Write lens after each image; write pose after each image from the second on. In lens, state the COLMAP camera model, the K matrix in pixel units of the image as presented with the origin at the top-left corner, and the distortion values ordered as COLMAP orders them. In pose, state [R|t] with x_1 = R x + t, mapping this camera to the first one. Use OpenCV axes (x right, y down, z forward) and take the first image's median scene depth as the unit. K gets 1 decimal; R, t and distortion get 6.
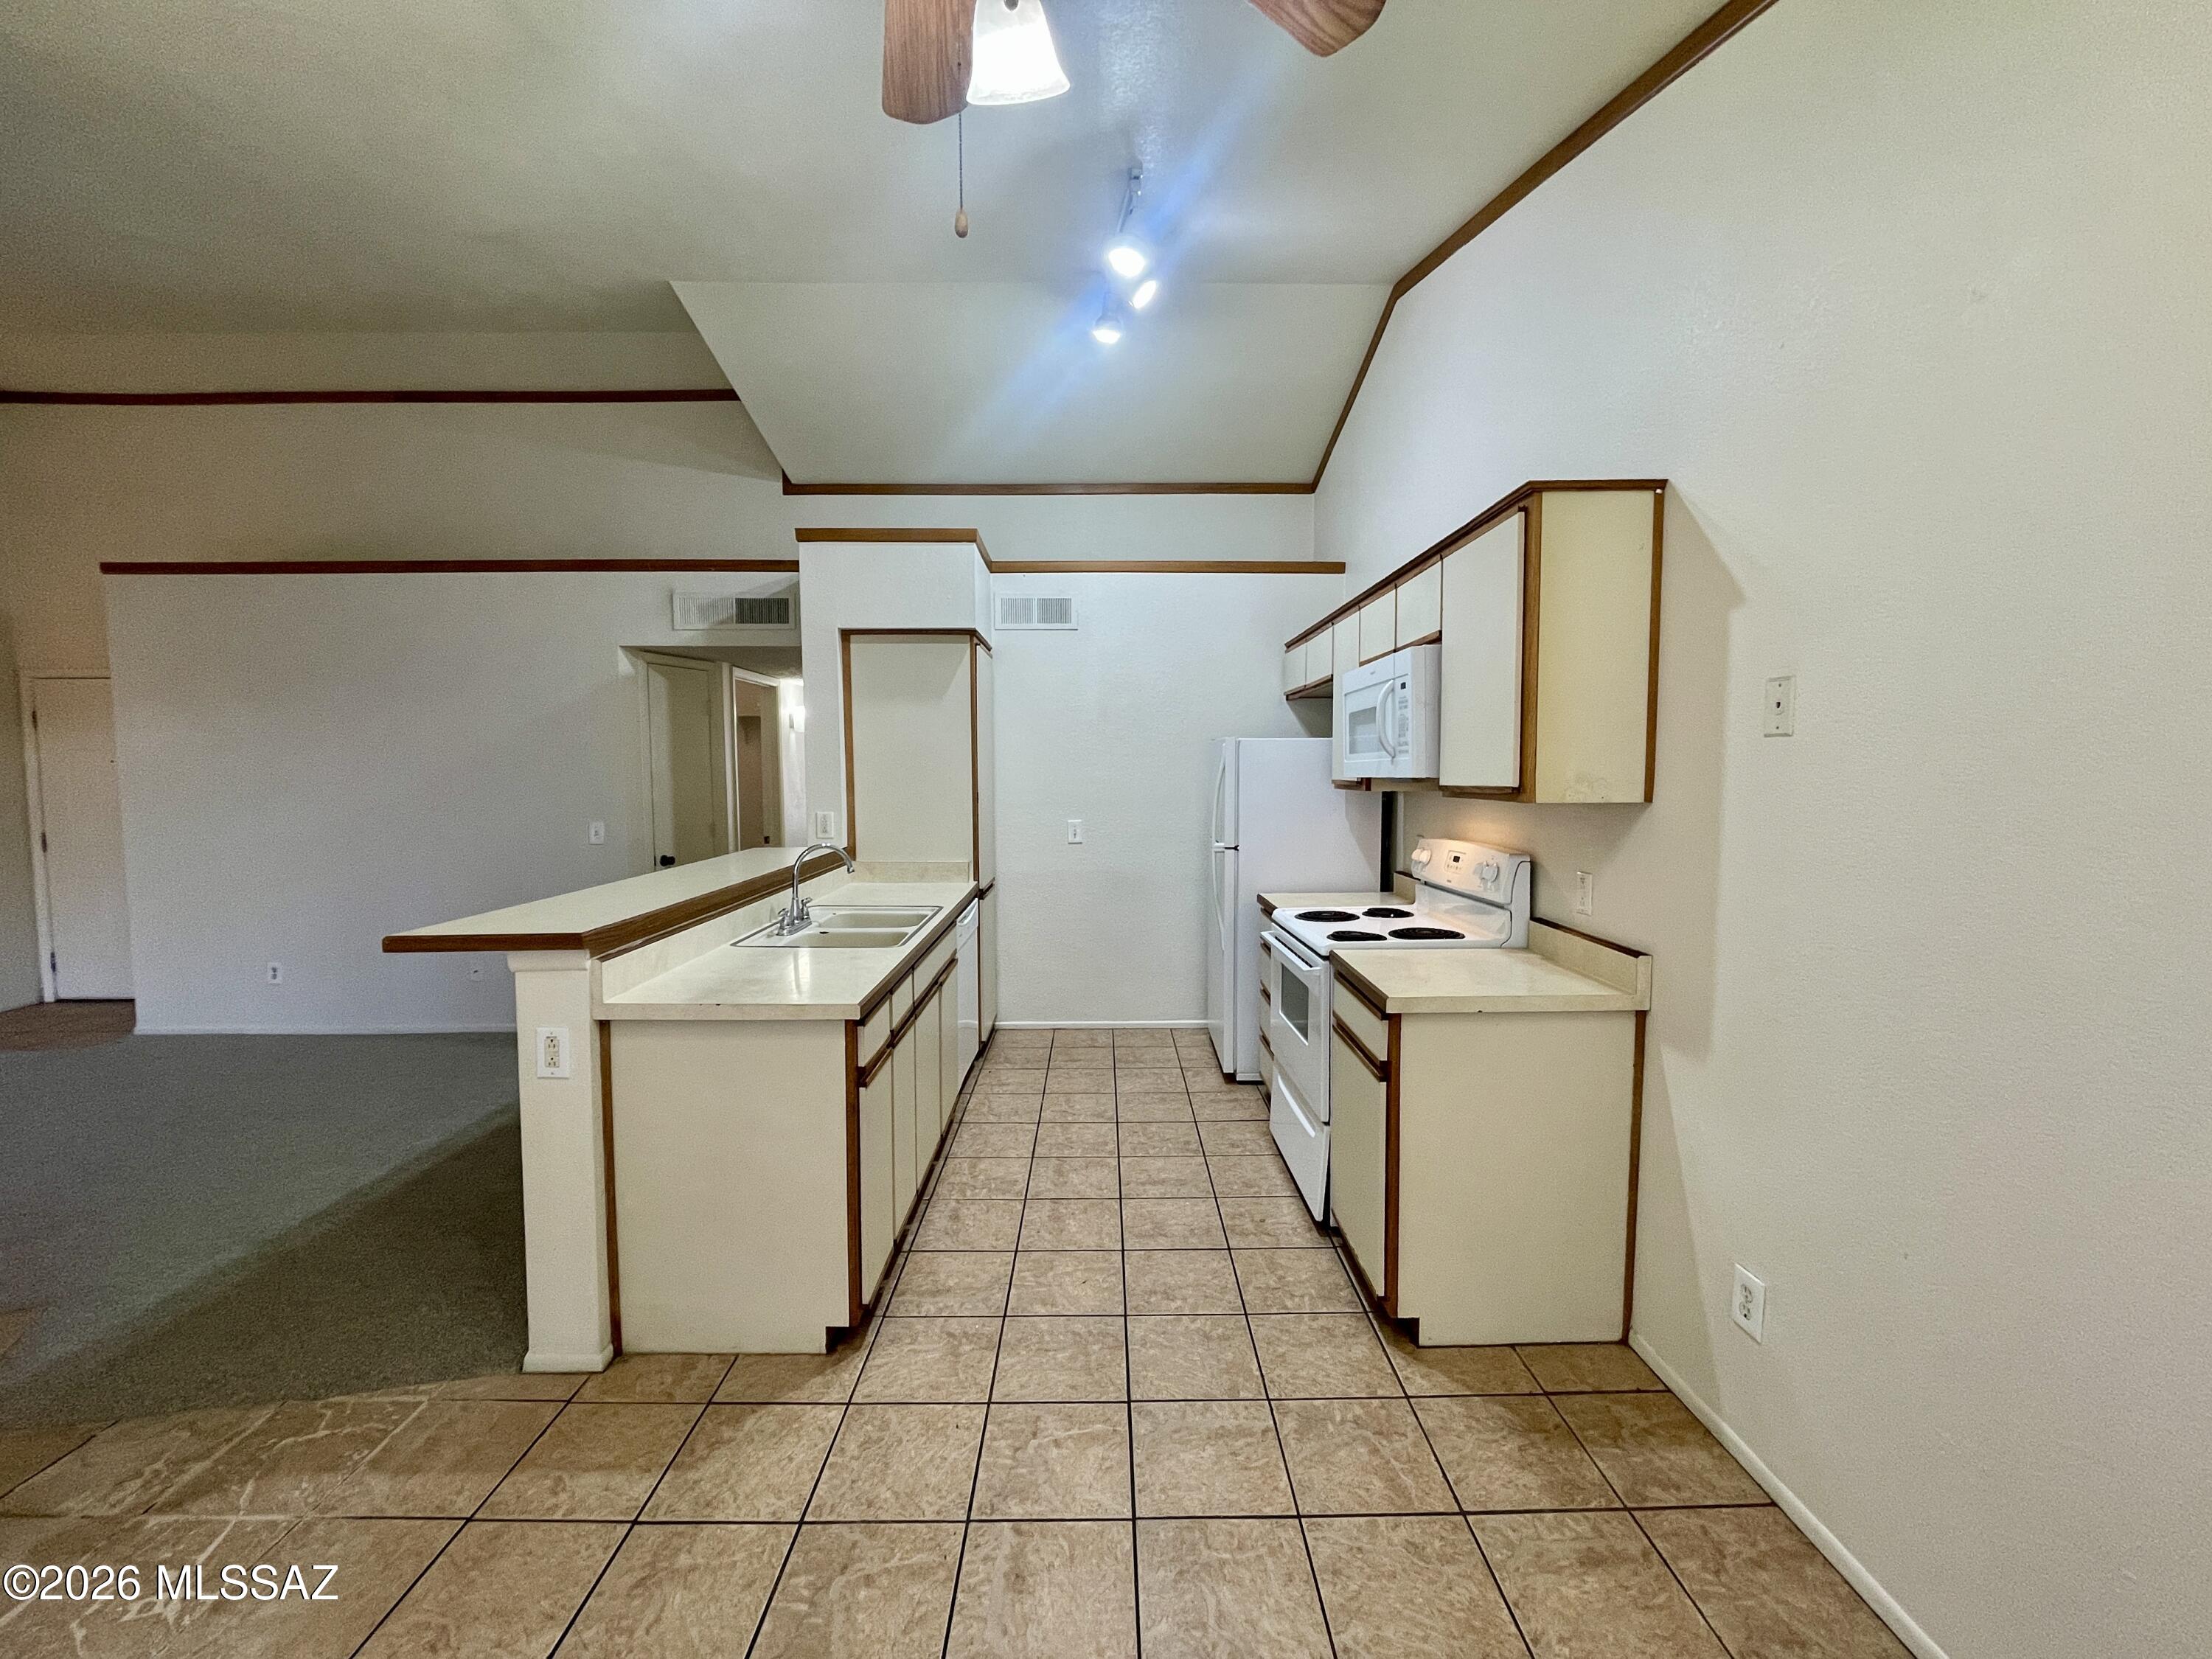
lens RADIAL K [[892.2, 0, 1109.4], [0, 892.2, 827.7], [0, 0, 1]] dist [-0.003097, 0.000317]
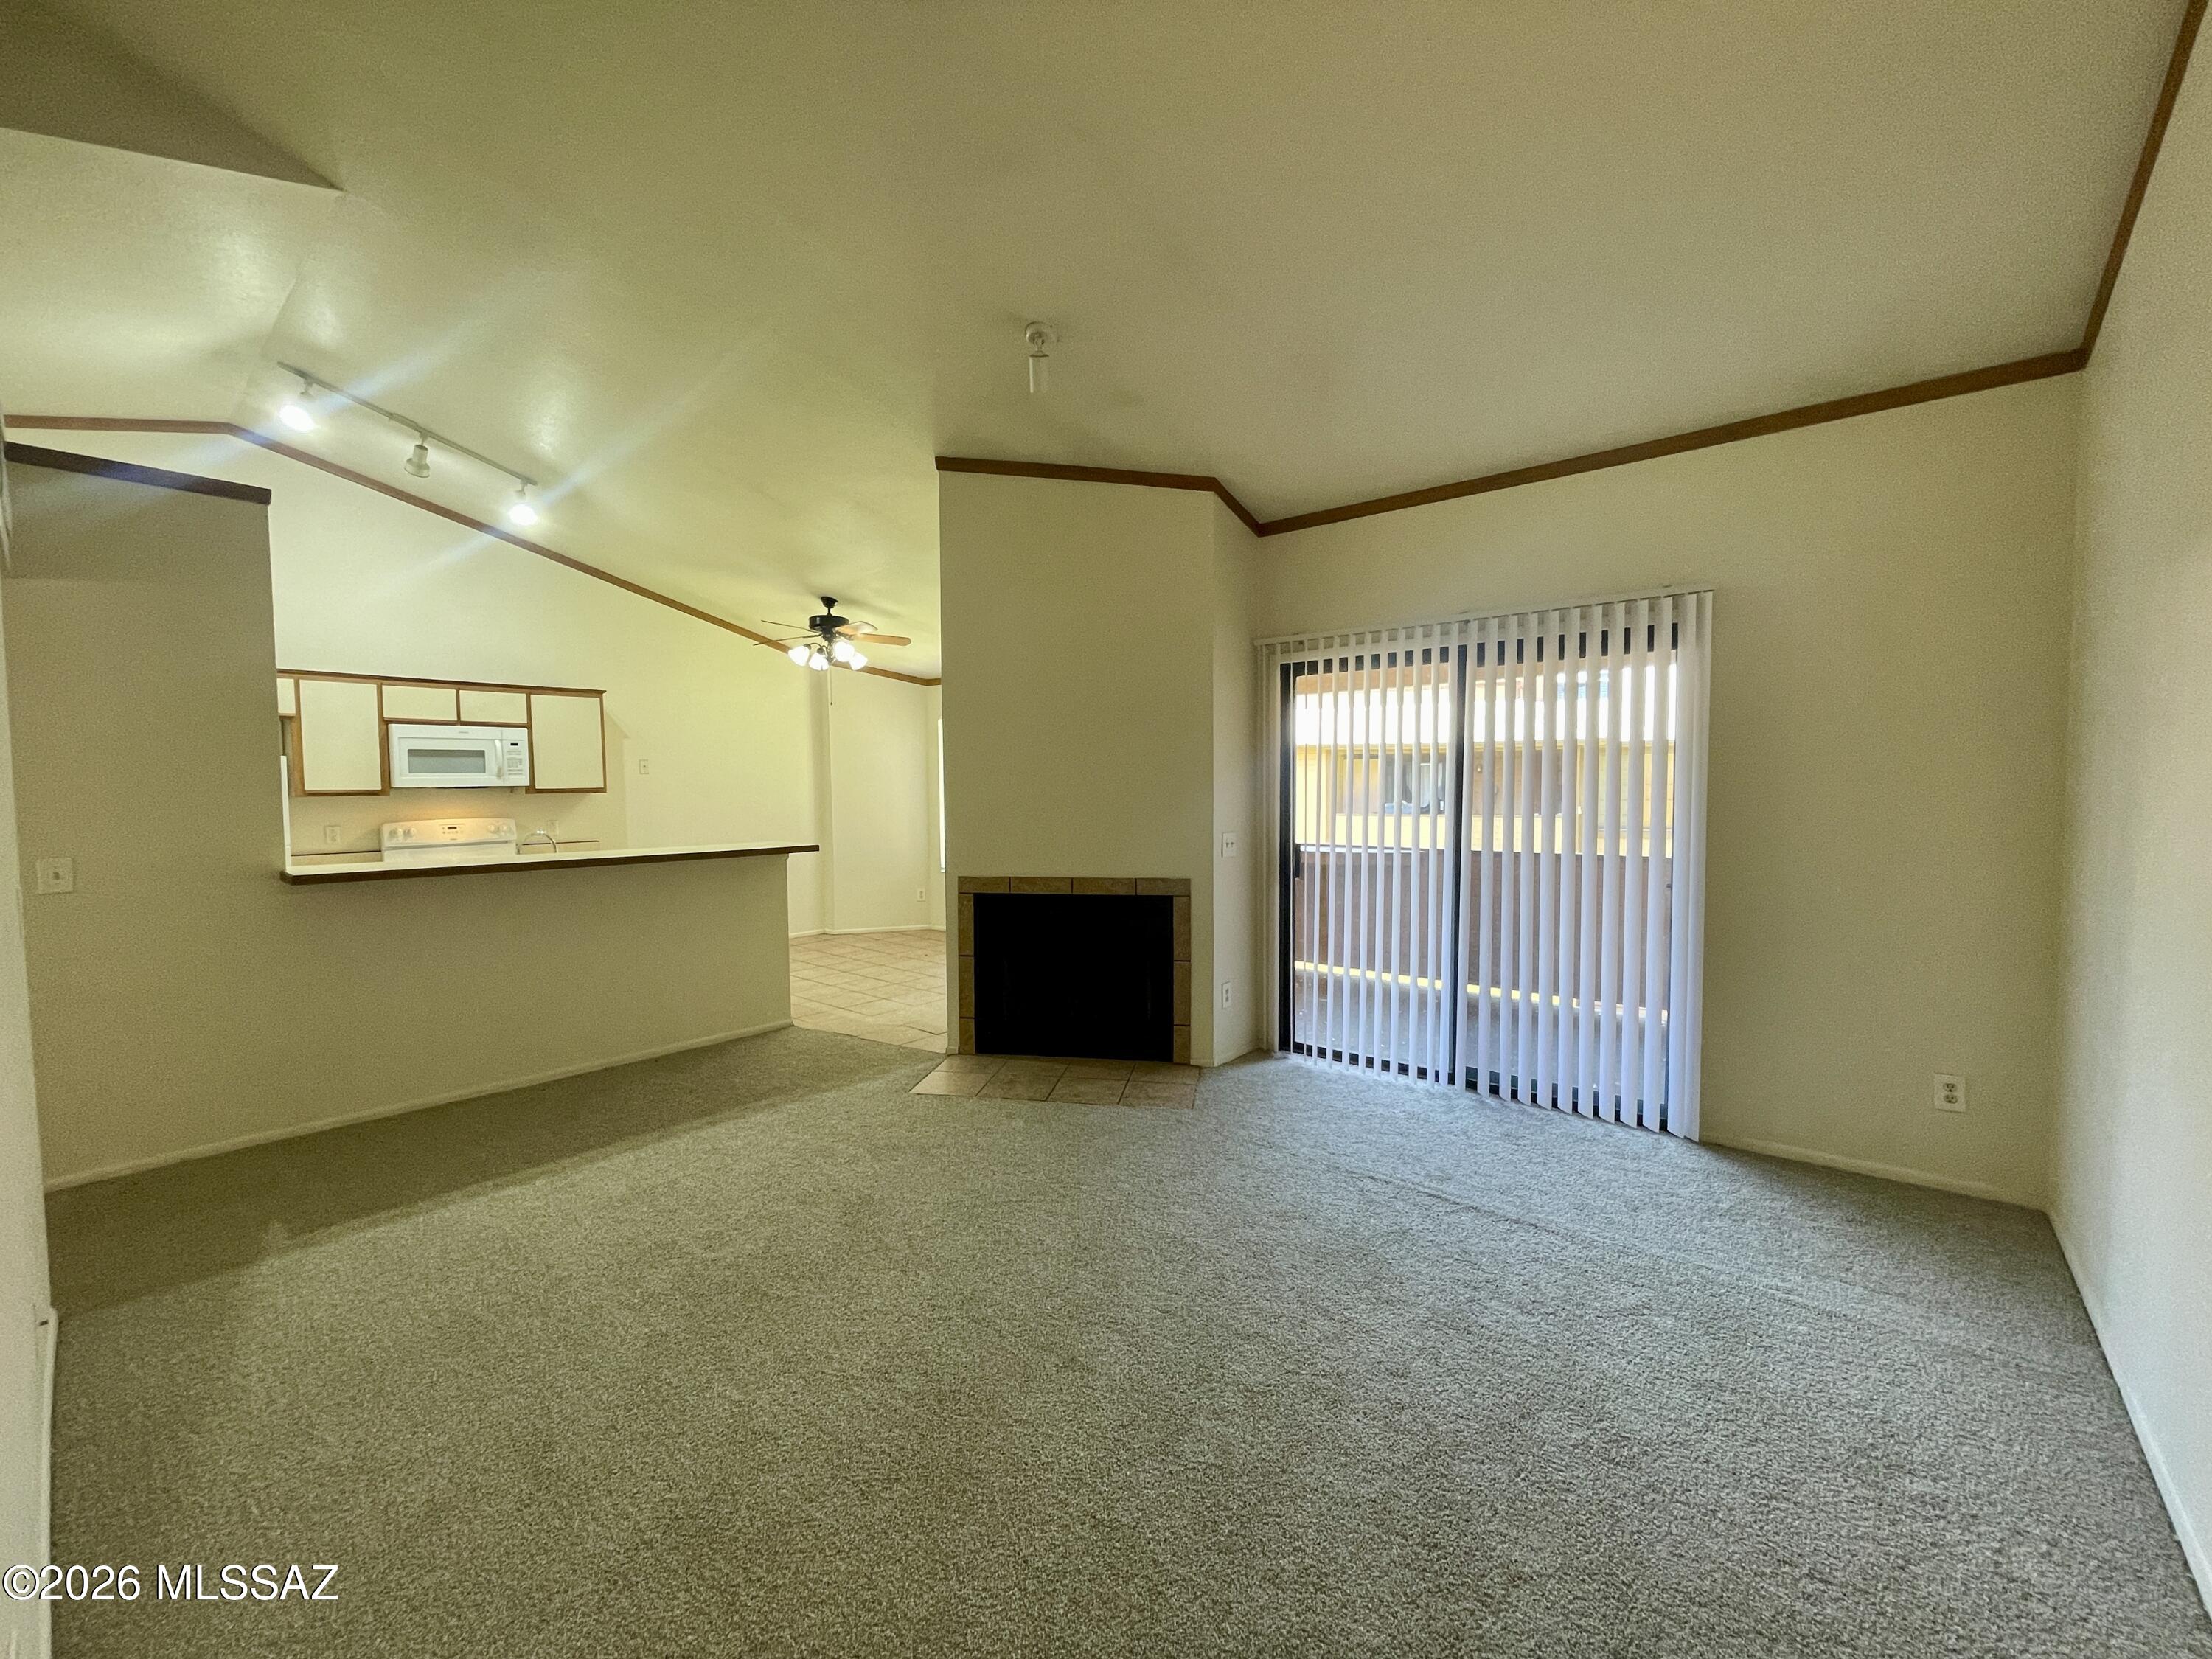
lens RADIAL K [[892.2, 0, 1109.4], [0, 892.2, 827.7], [0, 0, 1]] dist [-0.003097, 0.000317]
pose [[-0.754671, -0.024288, 0.655654, -1.703340], [0.050534, 0.994194, 0.094995, -0.067276], [-0.654155, 0.104823, -0.749062, 1.298170]]
